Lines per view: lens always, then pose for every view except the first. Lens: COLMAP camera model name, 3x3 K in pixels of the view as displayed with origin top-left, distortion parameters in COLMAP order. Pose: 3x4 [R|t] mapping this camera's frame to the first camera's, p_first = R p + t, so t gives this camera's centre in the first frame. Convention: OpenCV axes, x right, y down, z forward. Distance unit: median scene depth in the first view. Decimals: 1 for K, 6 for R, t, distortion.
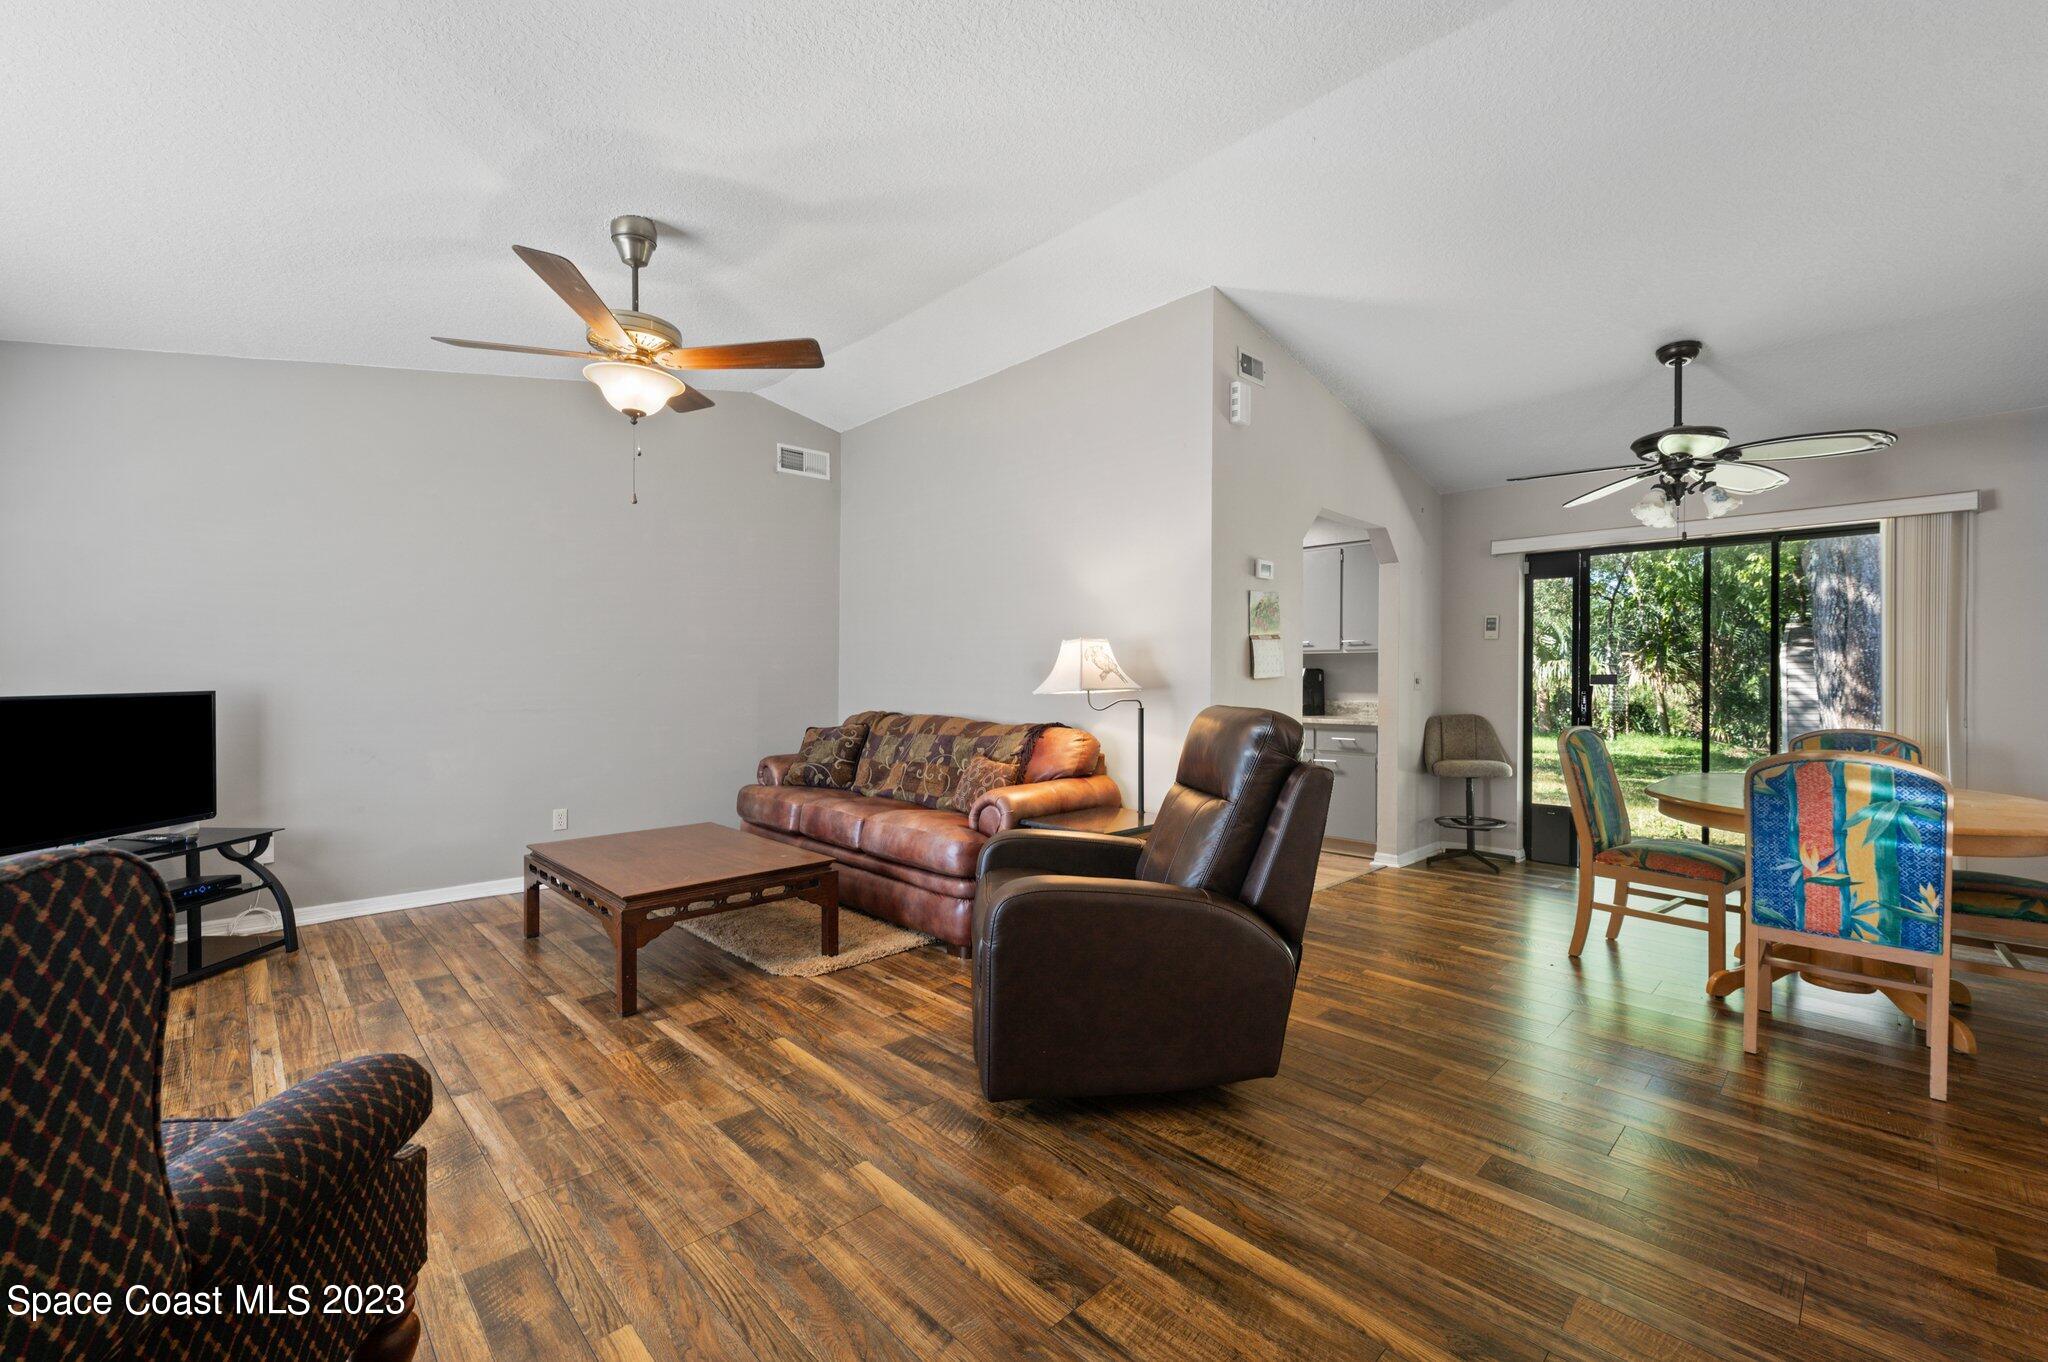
lens RADIAL K [[839.6, 0, 1024.0], [0, 839.6, 681.0], [0, 0, 1]] dist [-0.000863, -0.000092]
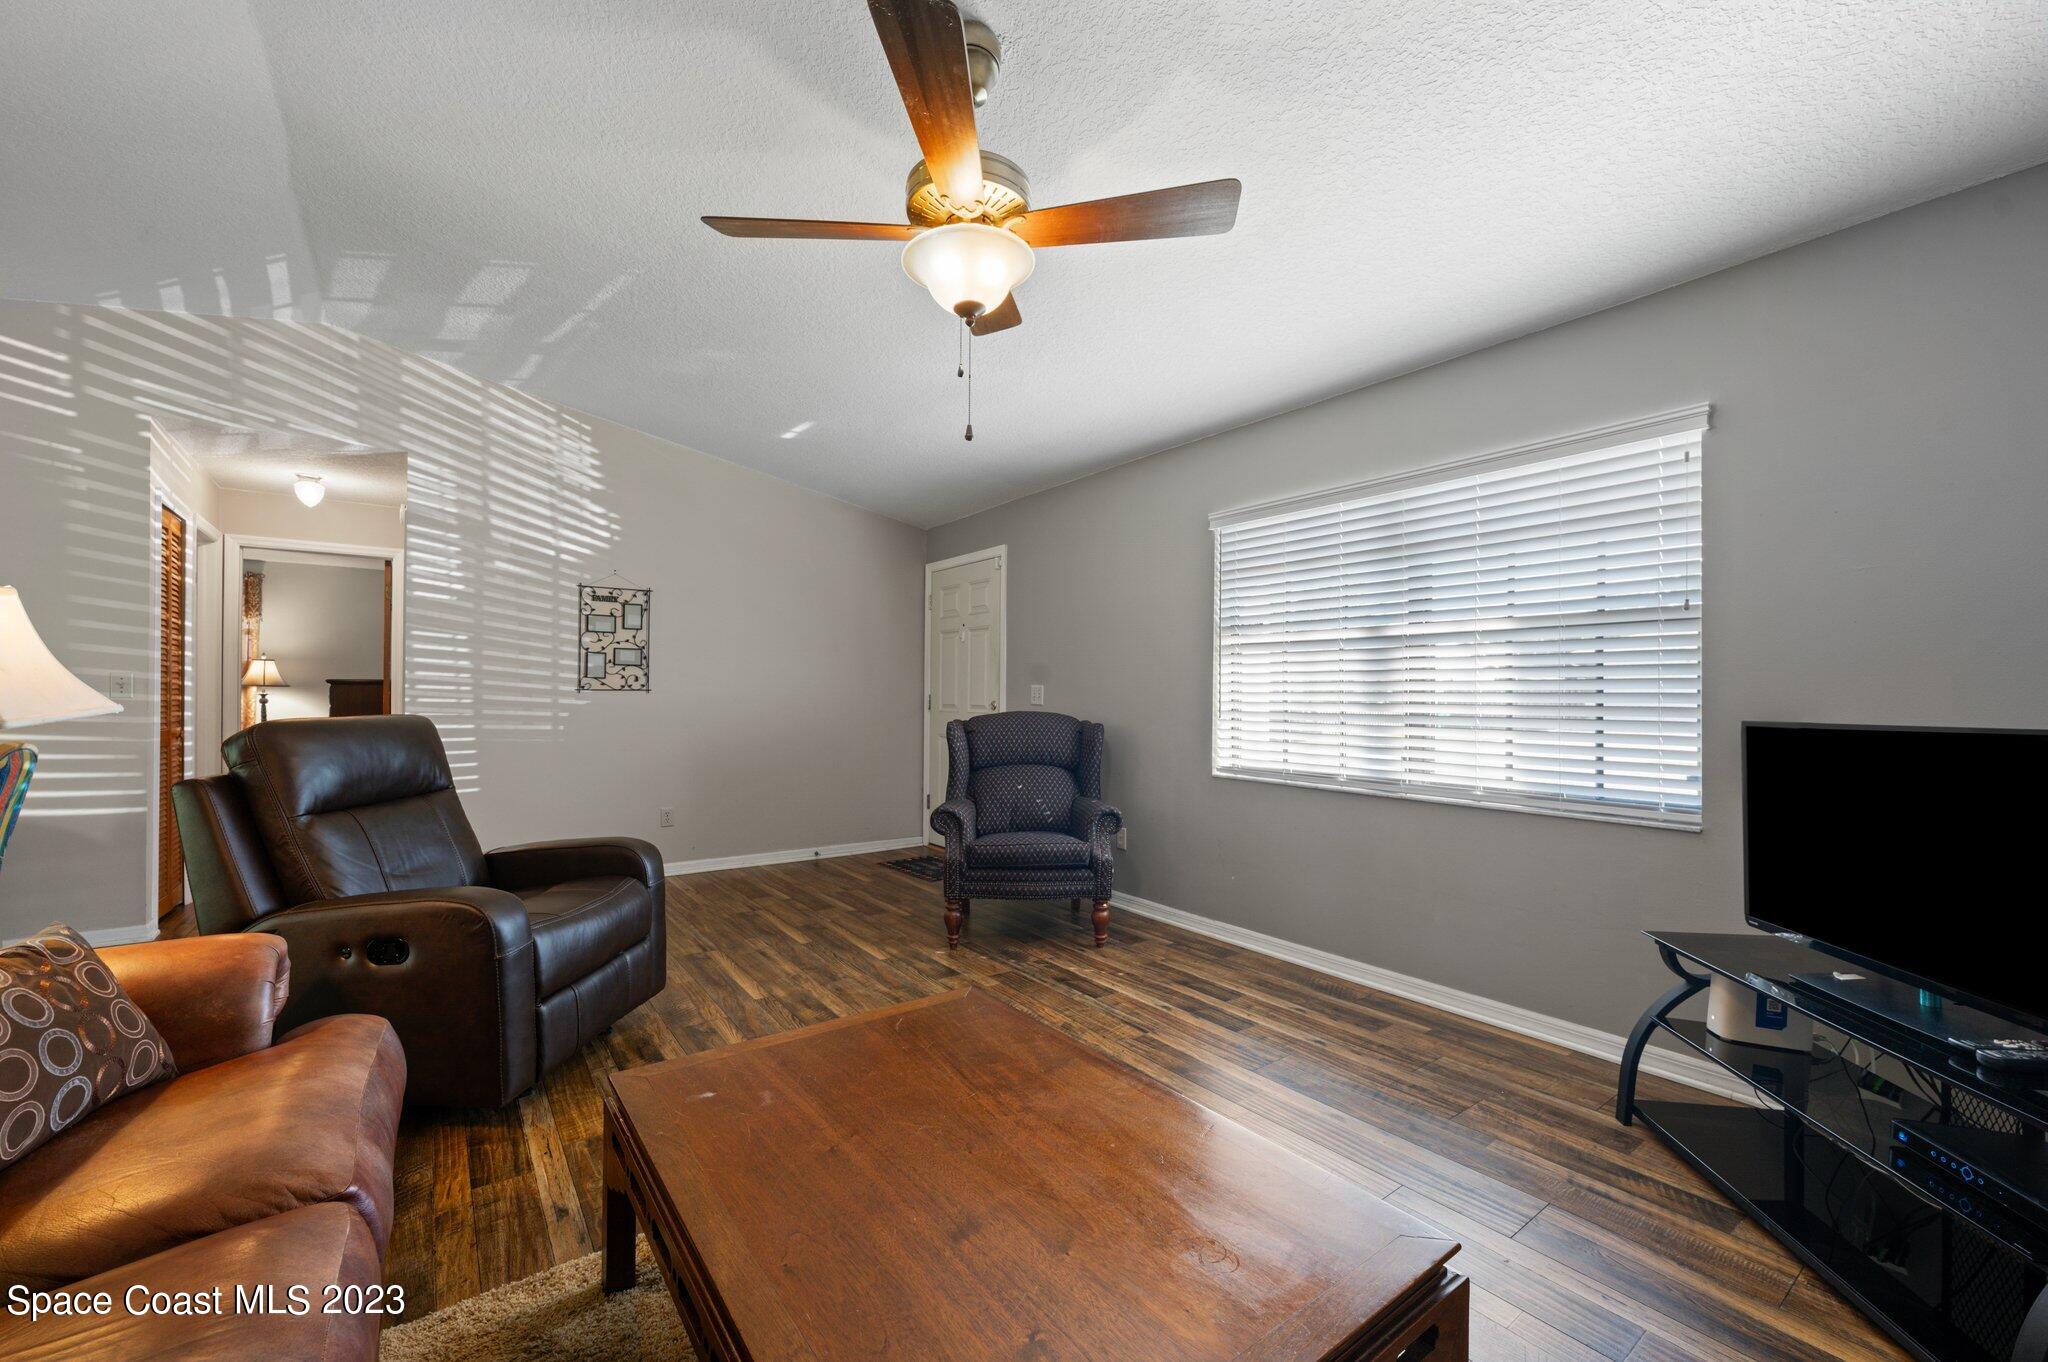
lens RADIAL K [[825.0, 0, 1032.6], [0, 825.0, 690.5], [0, 0, 1]] dist [-0.000117, -0.000009]
pose [[-0.992404, -0.007625, 0.122781, -0.554250], [-0.007815, 0.999969, -0.001069, -0.004515], [-0.122769, -0.002021, -0.992433, 1.540082]]
